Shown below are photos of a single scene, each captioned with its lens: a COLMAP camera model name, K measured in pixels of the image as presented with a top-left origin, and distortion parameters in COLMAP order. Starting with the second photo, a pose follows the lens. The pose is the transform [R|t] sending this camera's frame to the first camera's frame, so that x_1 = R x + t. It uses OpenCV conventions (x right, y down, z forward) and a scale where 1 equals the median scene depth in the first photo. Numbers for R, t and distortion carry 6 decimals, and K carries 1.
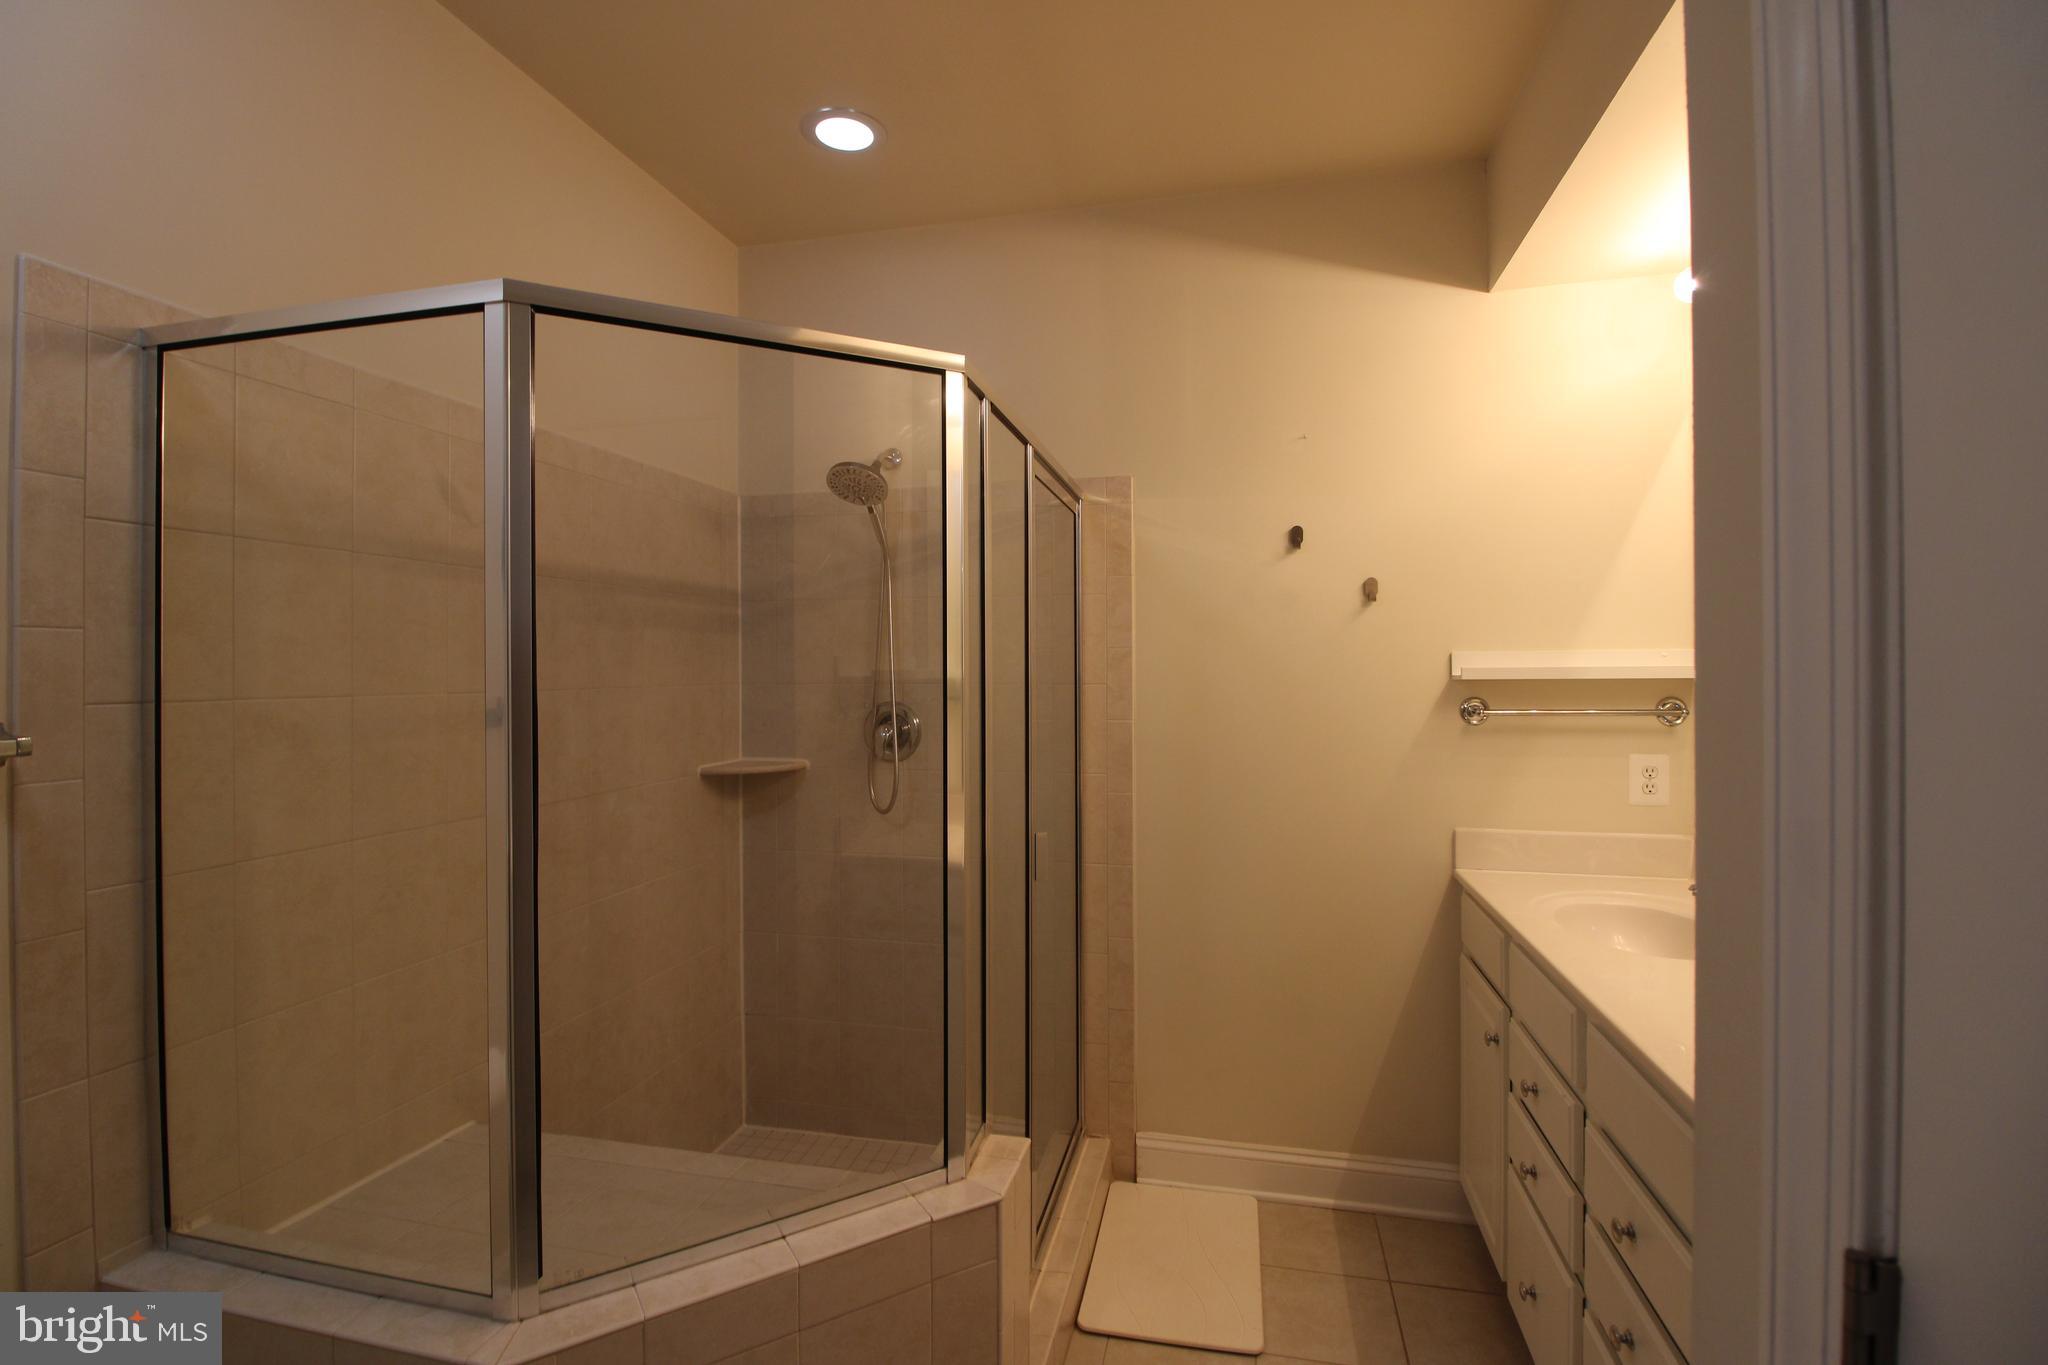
lens RADIAL K [[944.8, 0, 1022.1], [0, 944.8, 675.9], [0, 0, 1]] dist [-0.003812, -0.000759]
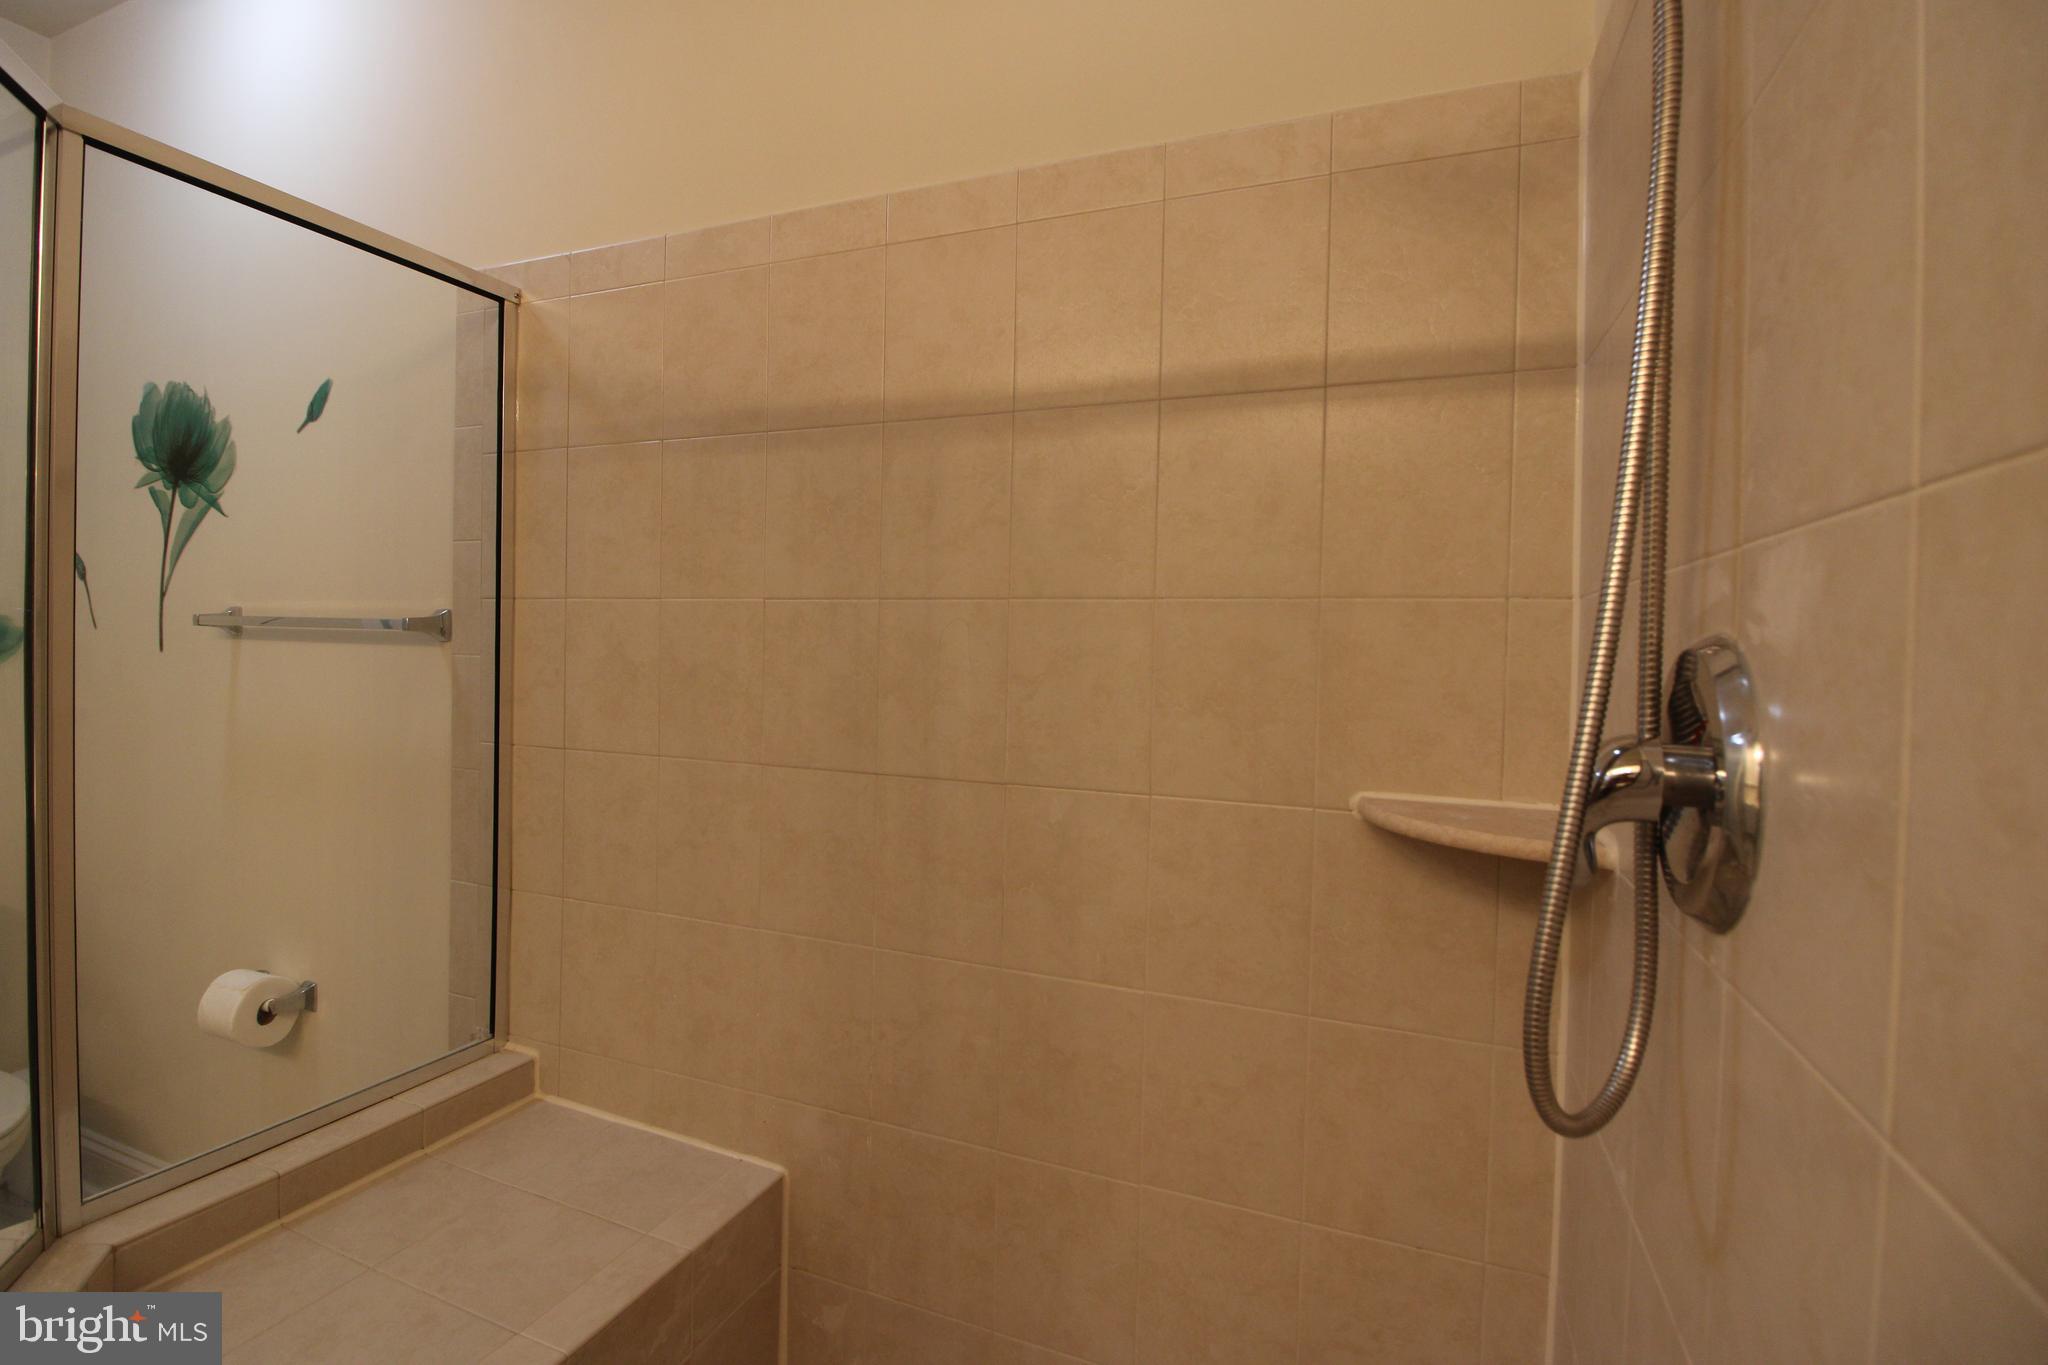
lens RADIAL K [[944.8, 0, 1024.3], [0, 944.8, 675.8], [0, 0, 1]] dist [-0.003812, -0.000759]
pose [[-0.138938, 0.025999, -0.989960, 0.105607], [-0.029672, 0.999097, 0.030404, 0.040098], [0.989856, 0.033598, -0.138041, 1.044749]]
